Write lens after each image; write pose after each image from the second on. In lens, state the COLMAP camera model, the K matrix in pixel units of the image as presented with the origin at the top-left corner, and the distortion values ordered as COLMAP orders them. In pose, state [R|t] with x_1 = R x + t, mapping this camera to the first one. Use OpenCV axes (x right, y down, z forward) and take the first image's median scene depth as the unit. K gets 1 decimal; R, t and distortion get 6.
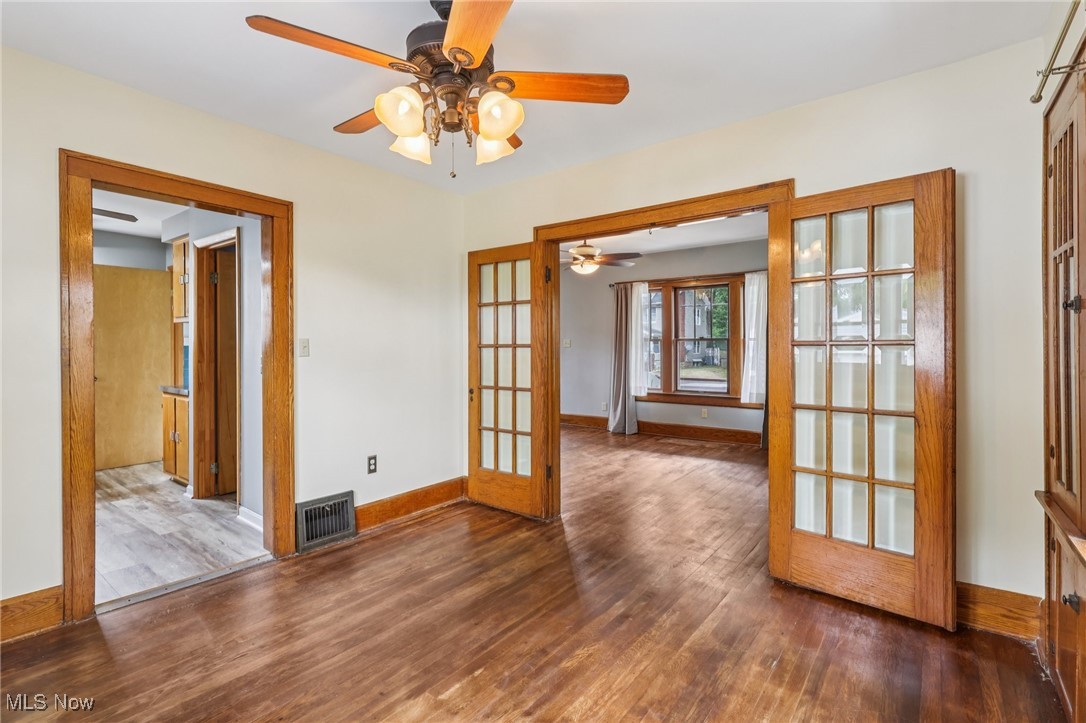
lens RADIAL K [[505.2, 0, 540.9], [0, 505.2, 351.9], [0, 0, 1]] dist [-0.008185, 0.003951]
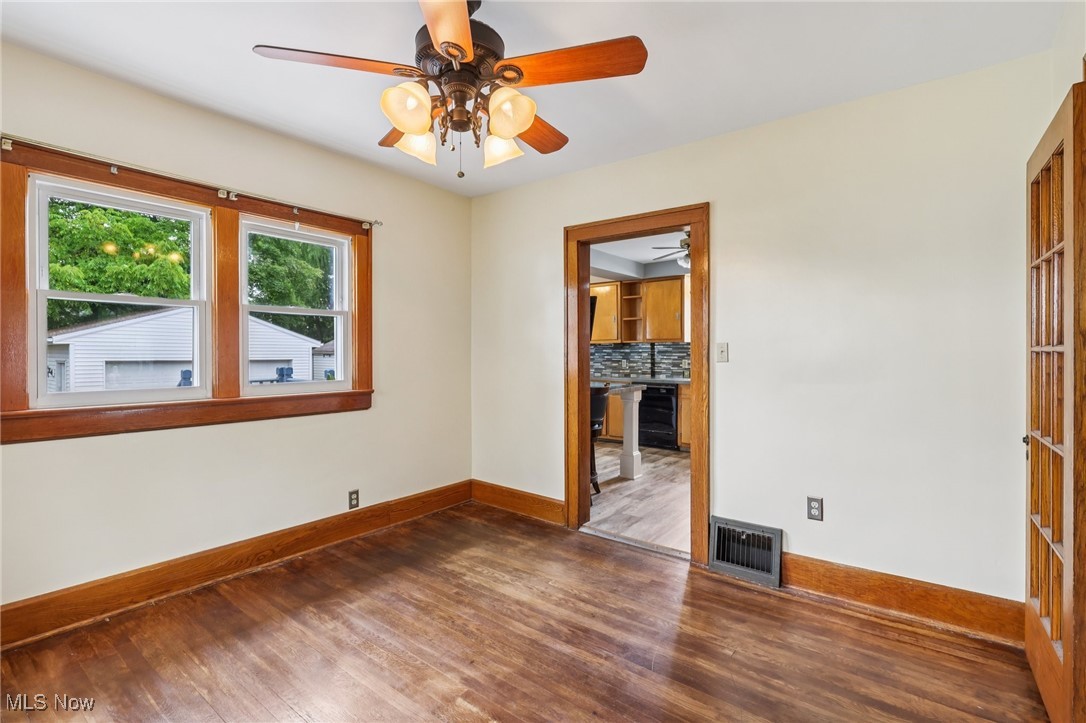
lens RADIAL K [[505.2, 0, 544.0], [0, 505.2, 354.9], [0, 0, 1]] dist [-0.008185, 0.003951]
pose [[0.005416, 0.007355, -0.999958, 0.397322], [-0.009766, 0.999926, 0.007302, -0.006511], [0.999938, 0.009726, 0.005488, 0.570901]]
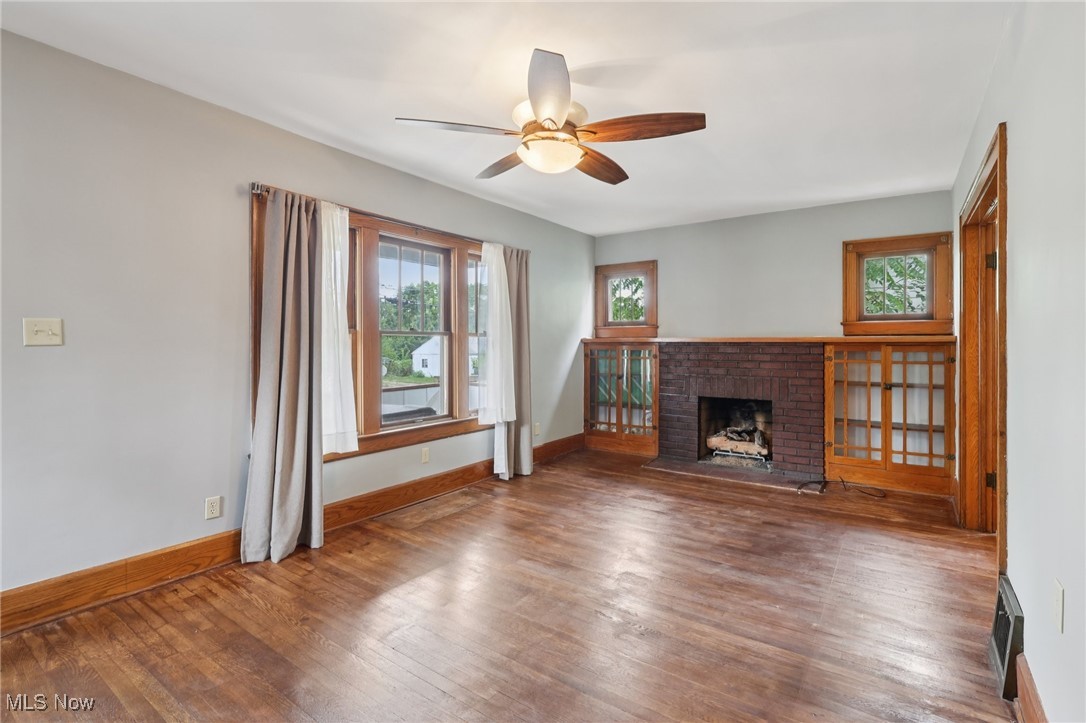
lens RADIAL K [[505.2, 0, 542.8], [0, 505.2, 353.5], [0, 0, 1]] dist [-0.008185, 0.003951]
pose [[-0.042741, -0.012160, 0.999012, -0.509334], [0.015625, 0.999796, 0.012838, -0.010262], [-0.998964, 0.016158, -0.042542, 1.582452]]
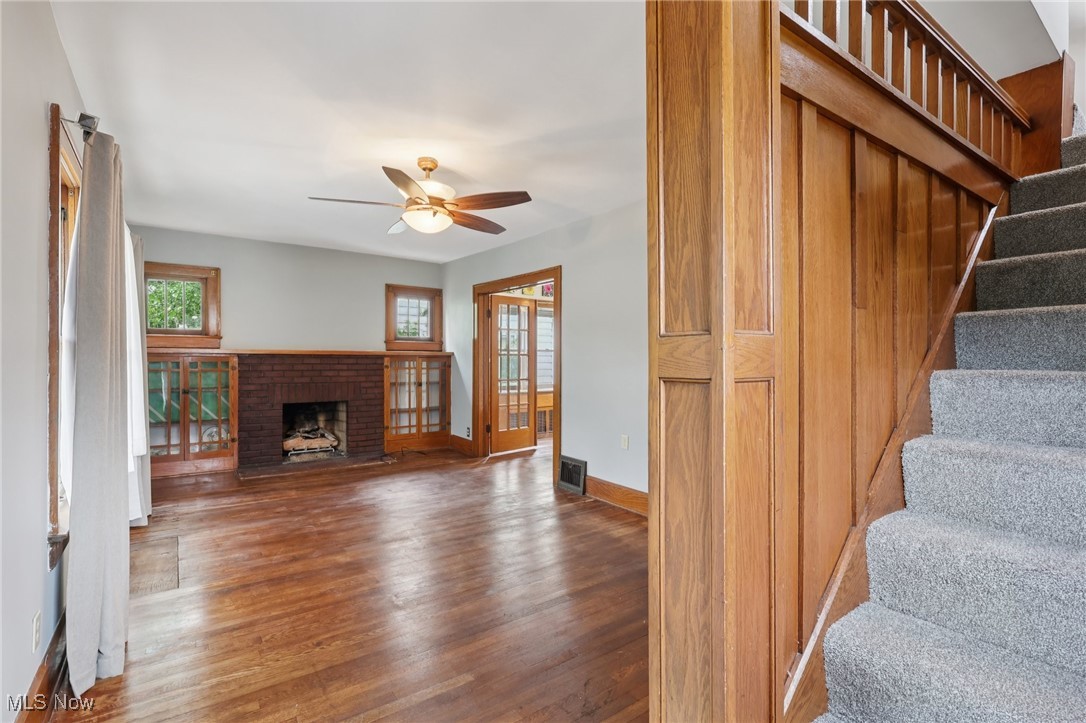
lens RADIAL K [[505.2, 0, 543.7], [0, 505.2, 362.7], [0, 0, 1]] dist [-0.008185, 0.003951]
pose [[-0.962578, -0.005740, 0.270943, -0.300029], [0.001262, 0.999670, 0.025665, -0.028662], [-0.271001, 0.025046, -0.962253, 2.346592]]
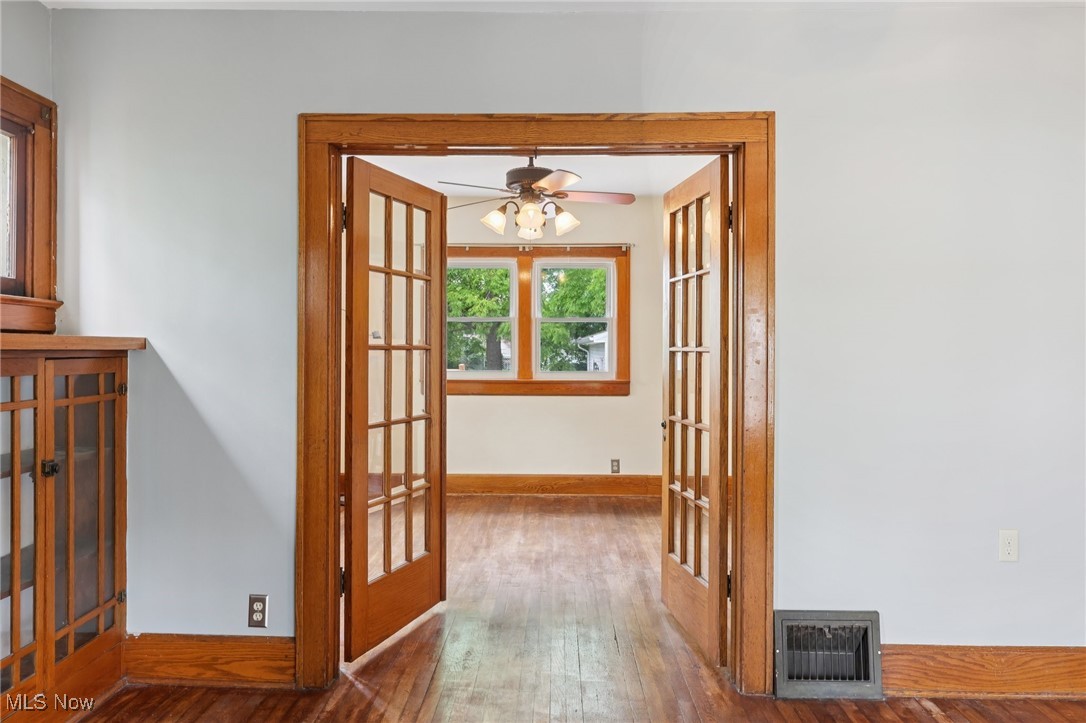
lens RADIAL K [[756.7, 0, 542.8], [0, 756.7, 352.8], [0, 0, 1]] dist [0.004032, -0.003012]
pose [[-0.799700, 0.003389, -0.600390, 0.657584], [-0.006934, 0.999865, 0.014881, -0.019233], [0.600359, 0.016063, -0.799569, 1.520689]]
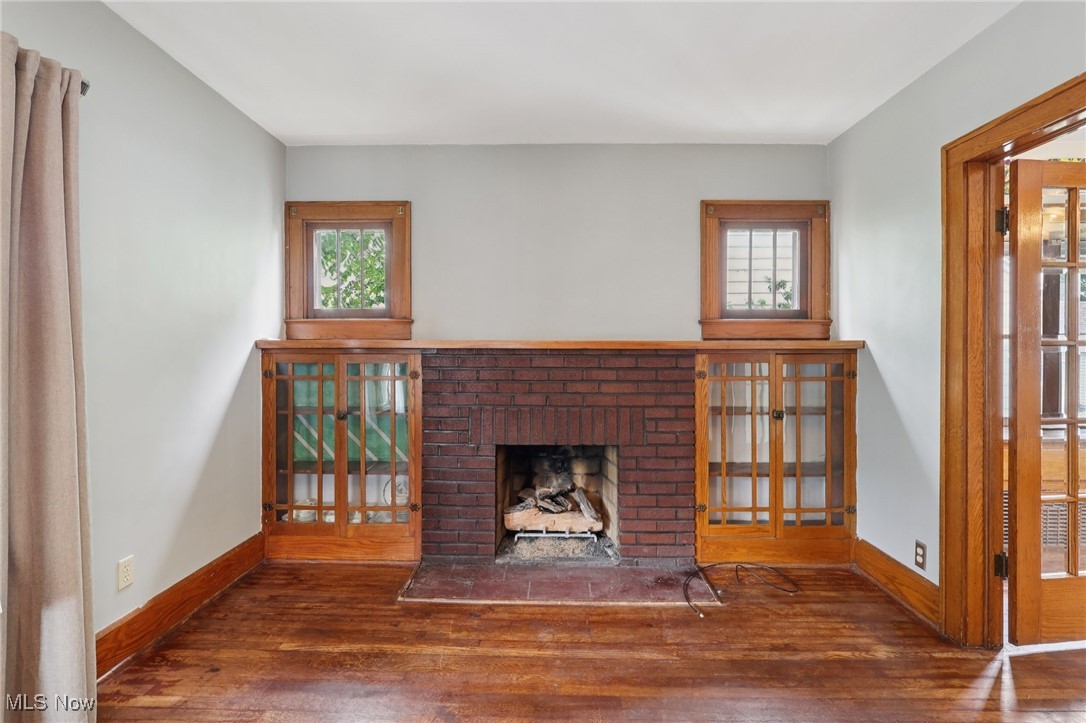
lens RADIAL K [[505.2, 0, 541.9], [0, 505.2, 356.8], [0, 0, 1]] dist [-0.008185, 0.003951]
pose [[-0.599097, -0.000220, 0.800677, 0.201184], [0.015178, 0.999817, 0.011632, -0.011827], [-0.800533, 0.019121, -0.598984, 1.504248]]
